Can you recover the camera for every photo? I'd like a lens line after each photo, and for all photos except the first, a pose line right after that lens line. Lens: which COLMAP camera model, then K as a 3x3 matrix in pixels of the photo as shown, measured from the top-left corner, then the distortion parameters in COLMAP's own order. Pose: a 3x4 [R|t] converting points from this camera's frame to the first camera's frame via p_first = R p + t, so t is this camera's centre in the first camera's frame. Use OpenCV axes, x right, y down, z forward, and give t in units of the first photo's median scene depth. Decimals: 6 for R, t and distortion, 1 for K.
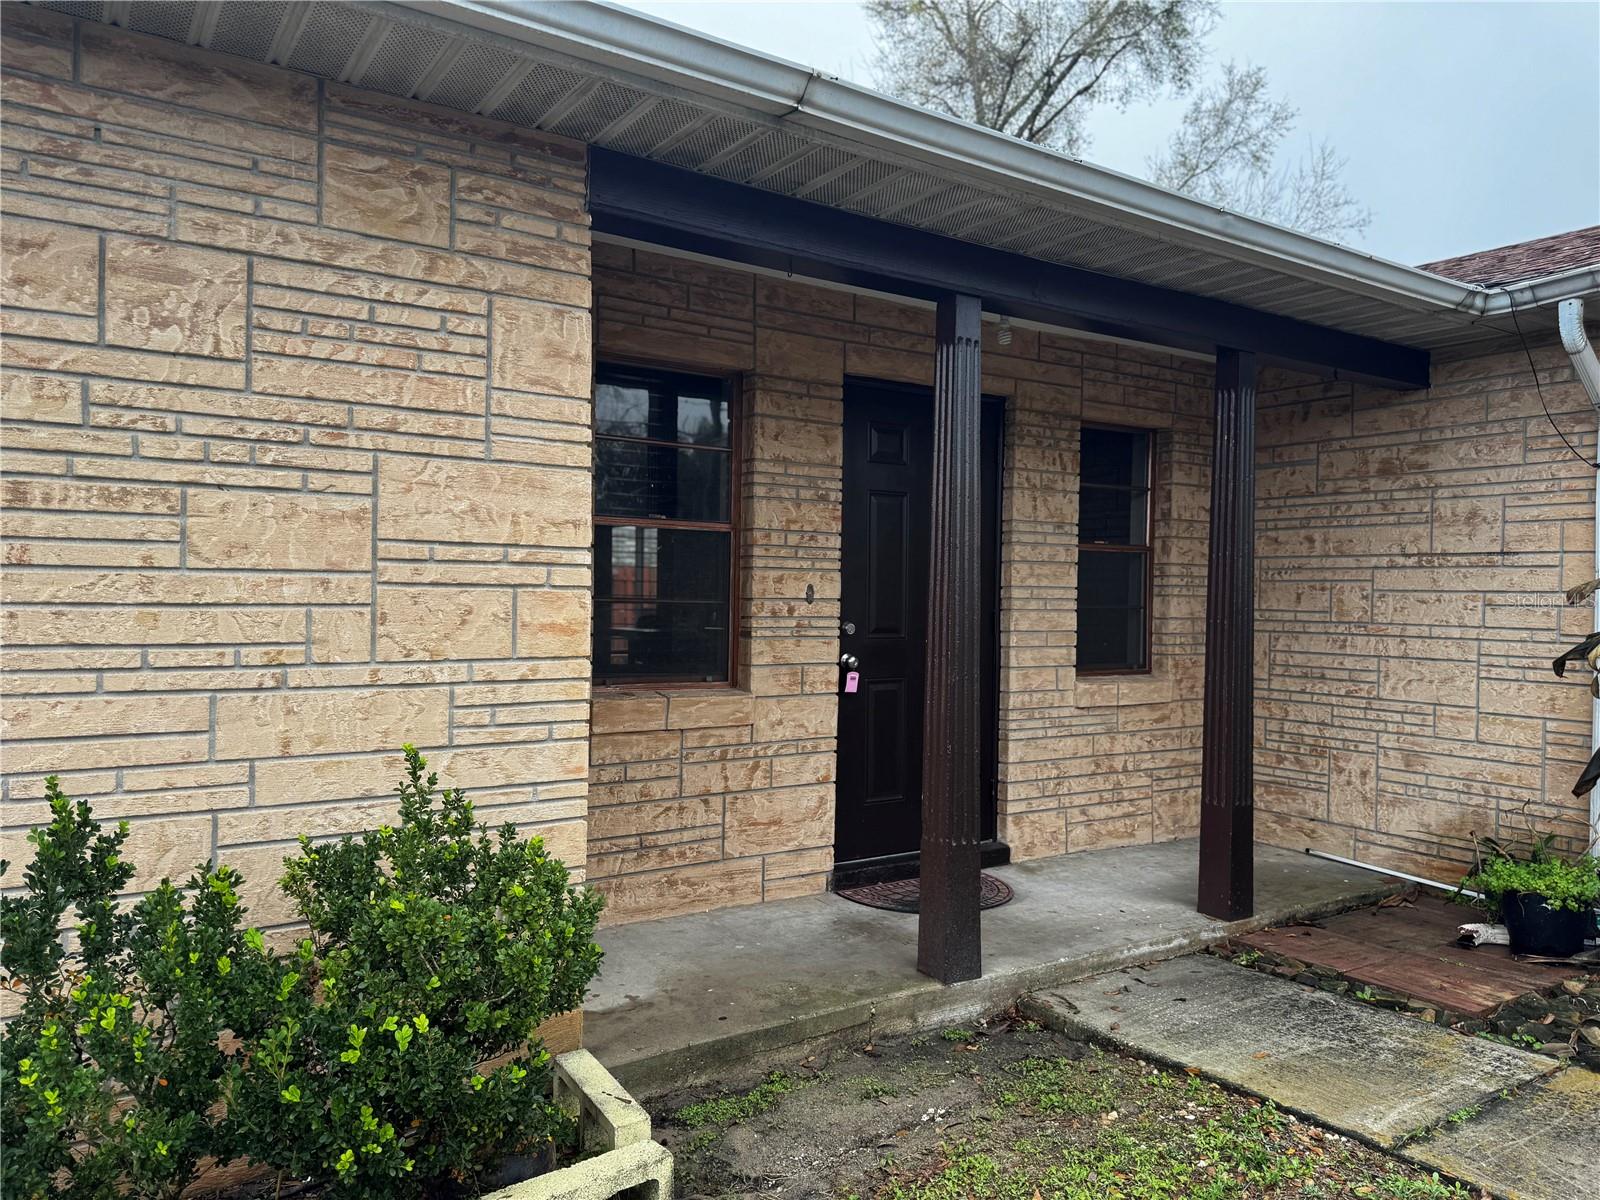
lens RADIAL K [[1103.1, 0, 800.0], [0, 1103.1, 600.0], [0, 0, 1]] dist [0.003534, -0.000155]
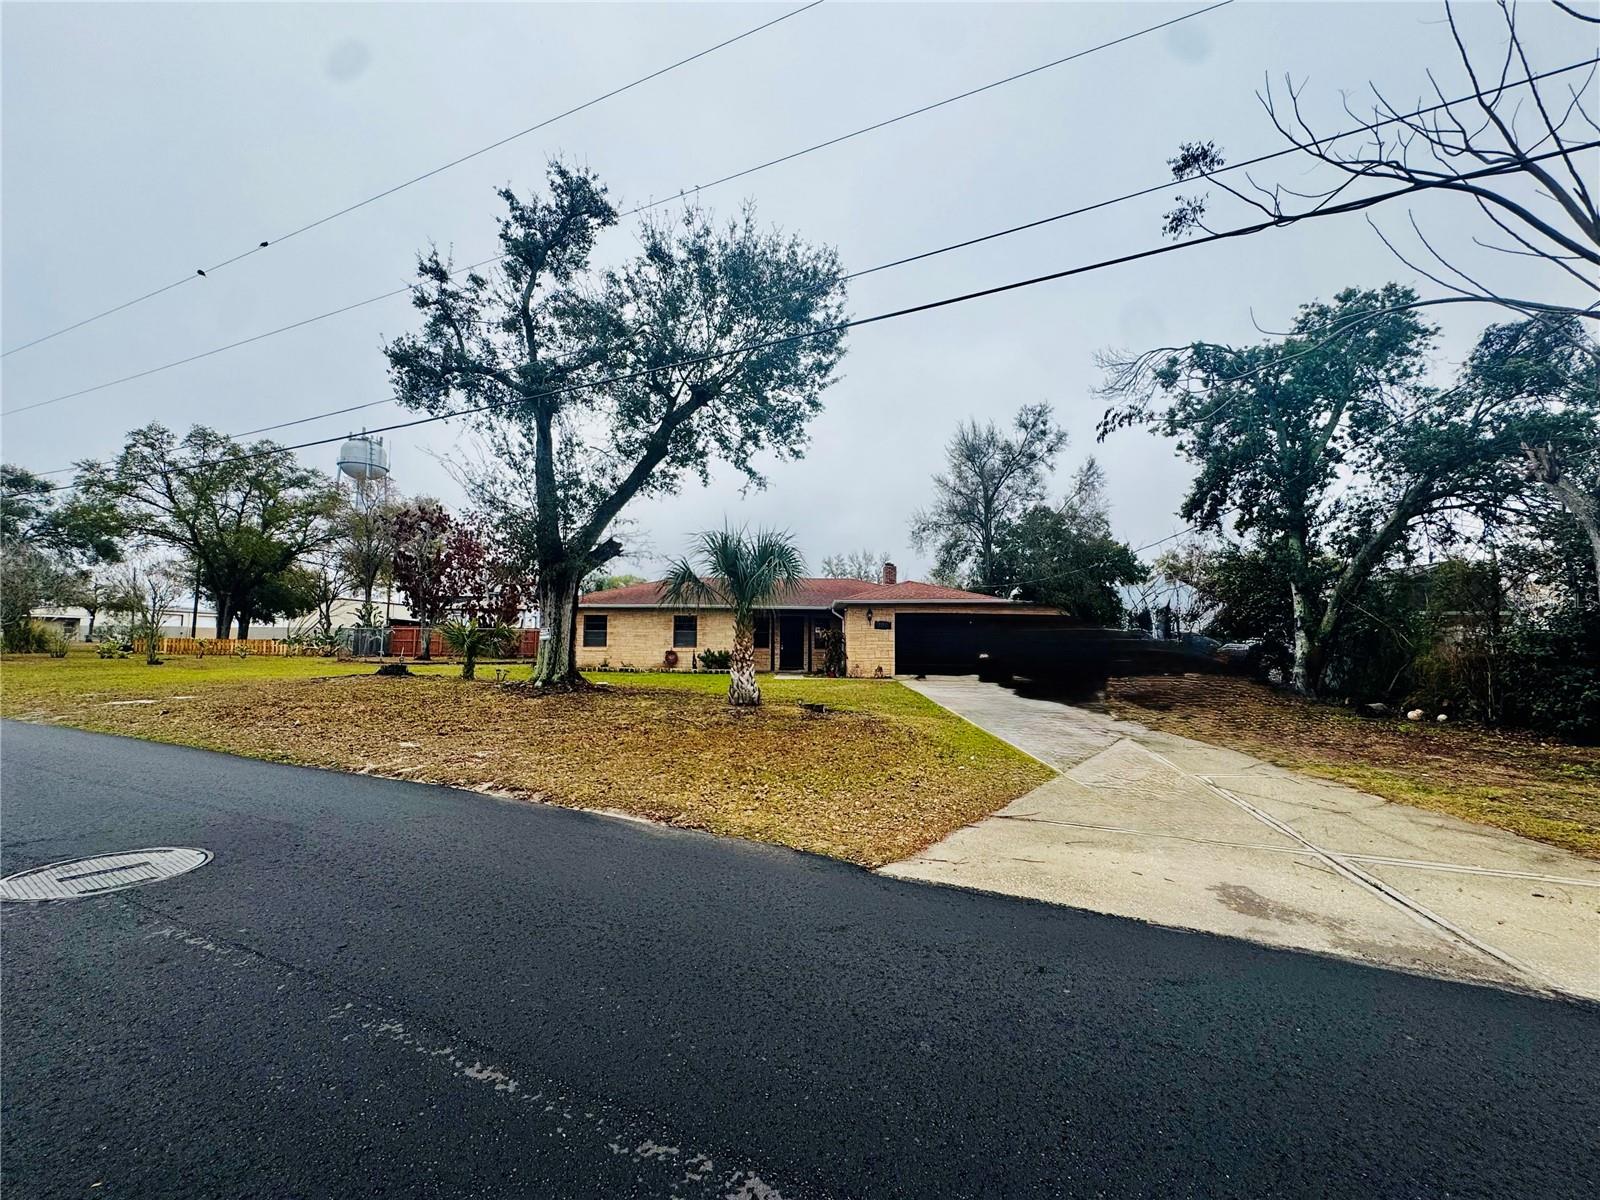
lens RADIAL K [[638.3, 0, 800.0], [0, 638.3, 600.0], [0, 0, 1]] dist [-0.003209, 0.000241]
pose [[0.824900, -0.048060, -0.563233, 3.523083], [-0.000258, 0.996347, -0.085394, 0.137403], [0.565279, 0.070586, 0.821874, -3.719599]]
